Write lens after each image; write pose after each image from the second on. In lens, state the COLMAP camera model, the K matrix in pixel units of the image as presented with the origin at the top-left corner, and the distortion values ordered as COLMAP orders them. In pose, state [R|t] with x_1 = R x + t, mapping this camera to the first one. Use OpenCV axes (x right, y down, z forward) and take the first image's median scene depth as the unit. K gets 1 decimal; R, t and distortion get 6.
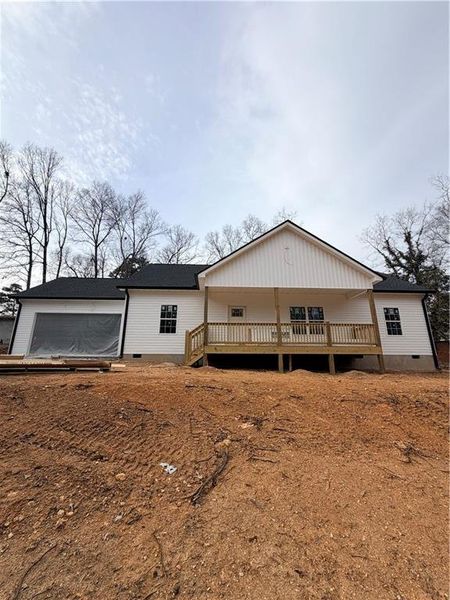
lens RADIAL K [[234.4, 0, 225.0], [0, 234.4, 300.0], [0, 0, 1]] dist [0.014163, 0.000007]
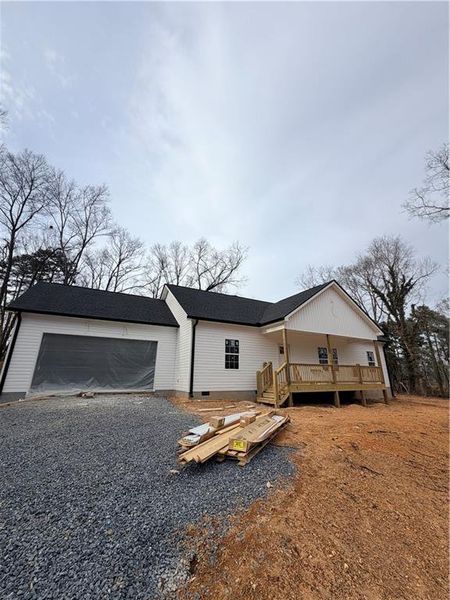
lens RADIAL K [[234.4, 0, 225.0], [0, 234.4, 300.0], [0, 0, 1]] dist [0.014163, 0.000007]
pose [[0.904797, 0.135429, 0.403734, -0.699448], [-0.112195, 0.990397, -0.080783, -0.062856], [-0.410797, 0.027795, 0.911303, 0.093442]]
